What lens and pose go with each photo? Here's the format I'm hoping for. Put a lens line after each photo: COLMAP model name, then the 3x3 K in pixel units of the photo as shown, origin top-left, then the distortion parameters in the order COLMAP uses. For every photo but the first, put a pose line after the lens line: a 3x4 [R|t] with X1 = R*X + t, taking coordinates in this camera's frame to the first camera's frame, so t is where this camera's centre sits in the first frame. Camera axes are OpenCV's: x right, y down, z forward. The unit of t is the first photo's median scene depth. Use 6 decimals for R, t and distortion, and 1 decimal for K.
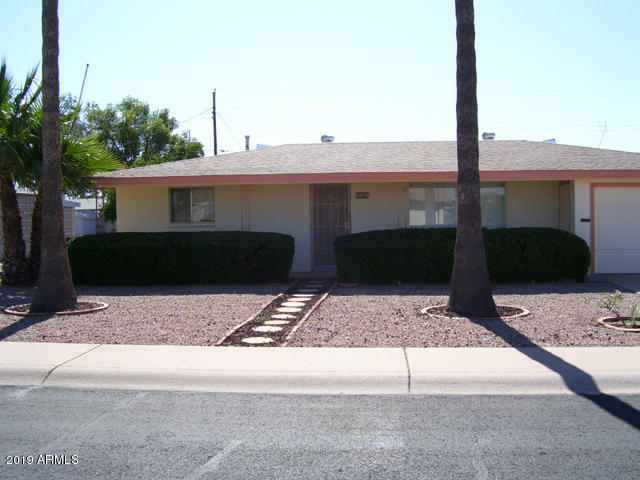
lens RADIAL K [[699.3, 0, 324.6], [0, 699.3, 244.5], [0, 0, 1]] dist [-0.142296, 0.000000]
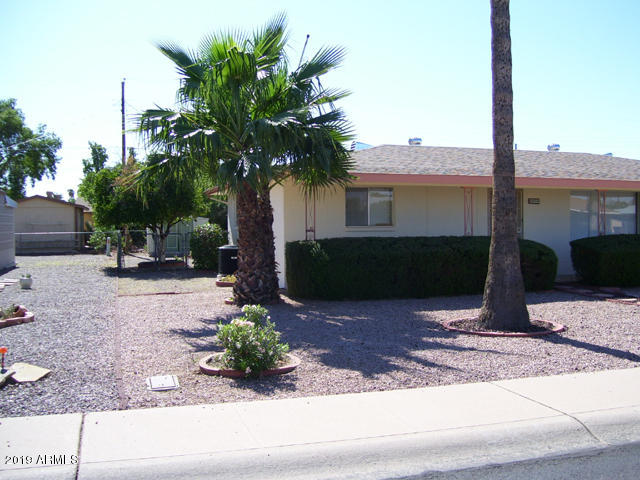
lens RADIAL K [[699.3, 0, 316.8], [0, 699.3, 241.3], [0, 0, 1]] dist [-0.142296, 0.000000]
pose [[0.925203, -0.000560, 0.379473, -0.597524], [0.006505, 0.999875, -0.014384, 0.000004], [-0.379418, 0.015776, 0.925091, 0.197340]]
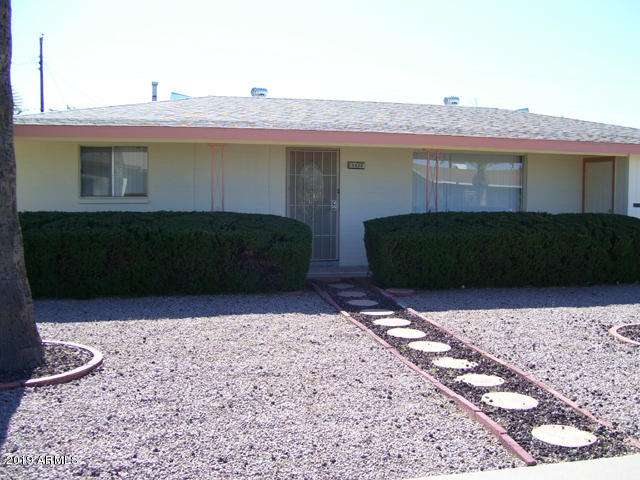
lens RADIAL K [[699.3, 0, 325.7], [0, 699.3, 253.0], [0, 0, 1]] dist [-0.142296, 0.000000]
pose [[0.949030, -0.005256, 0.315140, -0.207806], [-0.009261, 0.998964, 0.044551, -0.009173], [-0.315048, -0.045199, 0.947999, 0.290067]]
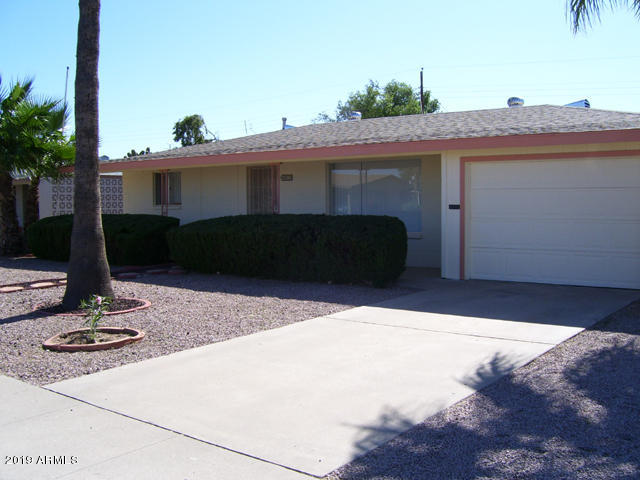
lens RADIAL K [[699.3, 0, 323.1], [0, 699.3, 240.5], [0, 0, 1]] dist [-0.142296, 0.000000]
pose [[0.839990, 0.036794, -0.541353, 0.582977], [-0.025338, 0.999270, 0.028600, -0.014478], [0.542010, -0.010307, 0.840309, 0.243855]]
